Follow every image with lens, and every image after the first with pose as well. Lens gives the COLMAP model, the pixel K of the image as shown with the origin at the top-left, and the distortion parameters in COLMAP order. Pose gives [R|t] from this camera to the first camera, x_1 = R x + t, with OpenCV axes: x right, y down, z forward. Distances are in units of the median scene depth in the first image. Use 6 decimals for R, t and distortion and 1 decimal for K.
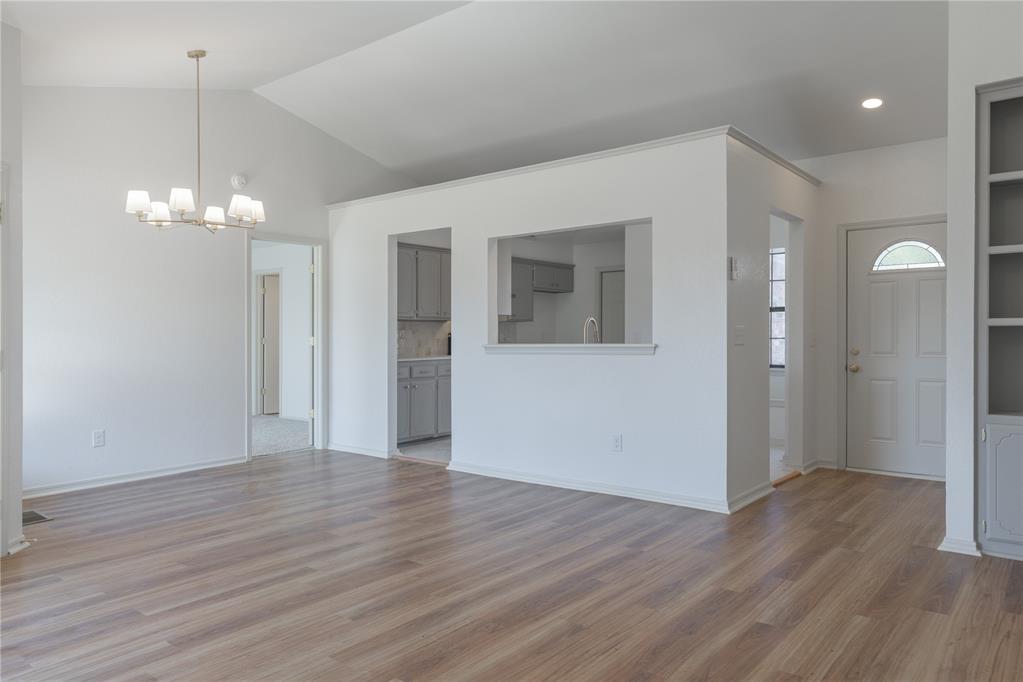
lens RADIAL K [[695.5, 0, 512.6], [0, 695.5, 333.7], [0, 0, 1]] dist [-0.004419, 0.001544]
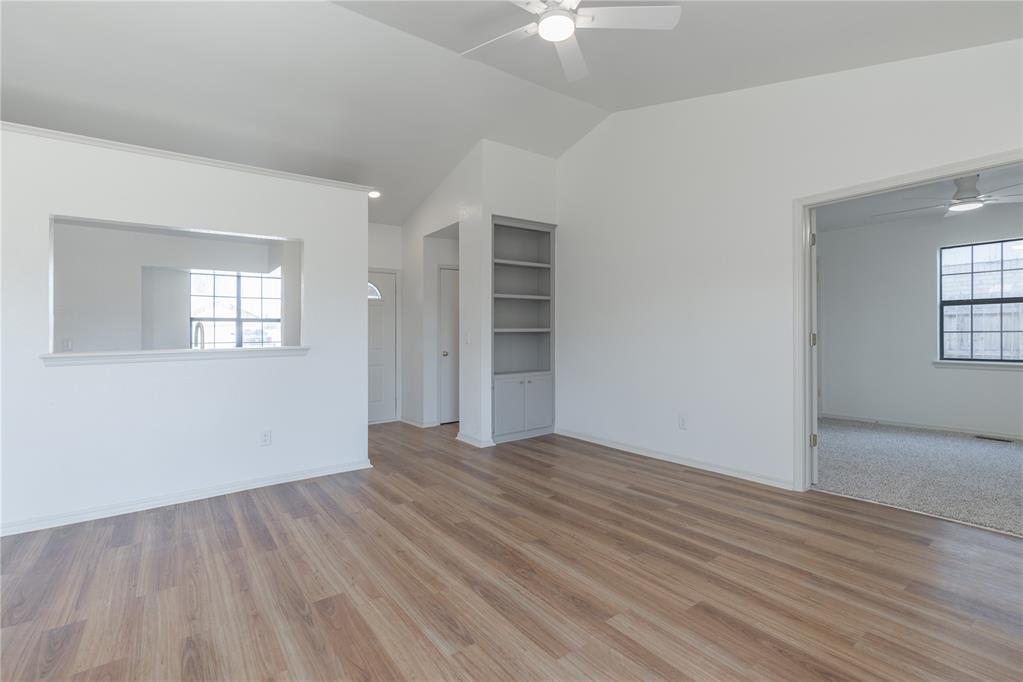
lens RADIAL K [[460.8, 0, 508.2], [0, 460.8, 339.1], [0, 0, 1]] dist [-0.008819, 0.001989]
pose [[0.251240, -0.008860, 0.967884, -0.534702], [0.009879, 0.999929, 0.006589, -0.000129], [-0.967874, 0.007906, 0.251310, 0.525167]]
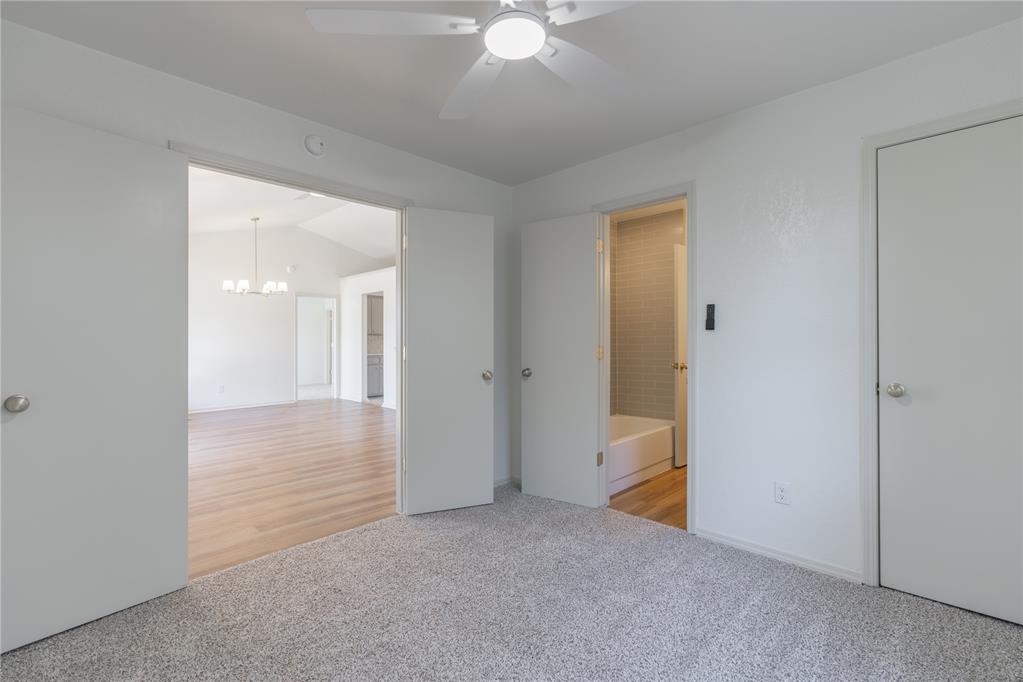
lens RADIAL K [[460.8, 0, 505.4], [0, 460.8, 339.7], [0, 0, 1]] dist [-0.008819, 0.001989]
pose [[0.994484, 0.002137, -0.104870, 0.595111], [-0.002662, 0.999985, -0.004871, -0.001344], [0.104858, 0.005123, 0.994474, -0.472335]]
